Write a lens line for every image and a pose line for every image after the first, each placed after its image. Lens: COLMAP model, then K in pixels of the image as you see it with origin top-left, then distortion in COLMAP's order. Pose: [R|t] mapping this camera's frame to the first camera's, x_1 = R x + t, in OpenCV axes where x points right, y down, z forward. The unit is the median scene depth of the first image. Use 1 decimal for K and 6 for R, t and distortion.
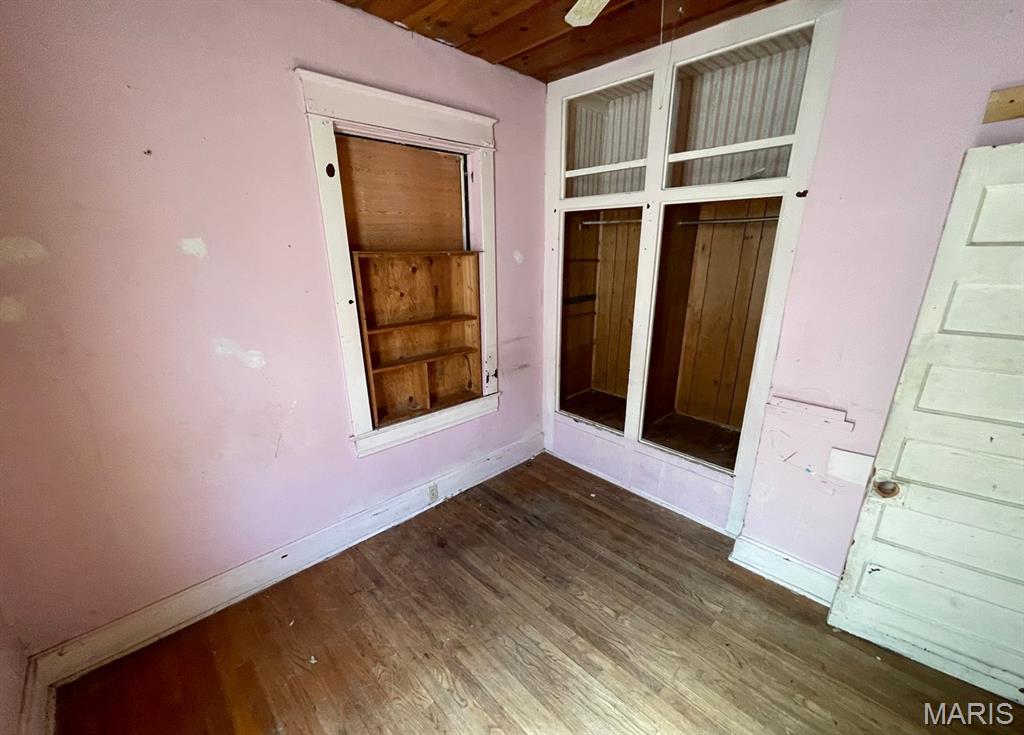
lens RADIAL K [[418.7, 0, 513.7], [0, 418.7, 390.6], [0, 0, 1]] dist [0.009904, -0.000242]
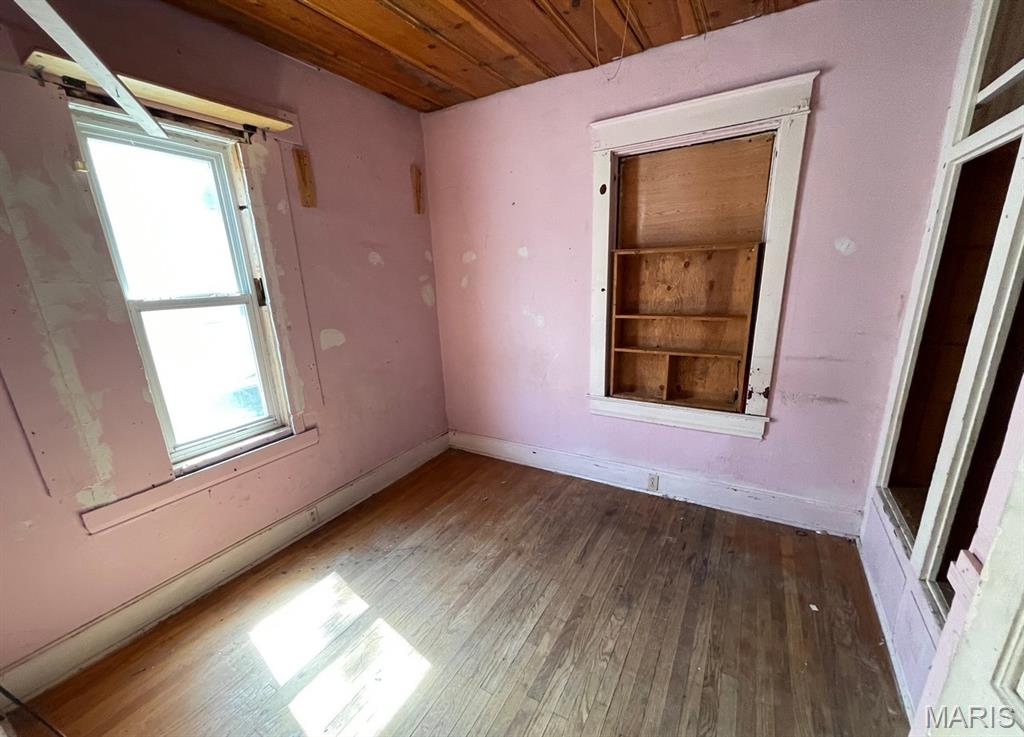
lens RADIAL K [[418.7, 0, 513.7], [0, 418.7, 391.6], [0, 0, 1]] dist [0.009904, -0.000242]
pose [[0.268005, 0.263417, -0.926707, 0.720354], [-0.277921, 0.942141, 0.187429, -0.073112], [0.922461, 0.207319, 0.325707, 0.354054]]
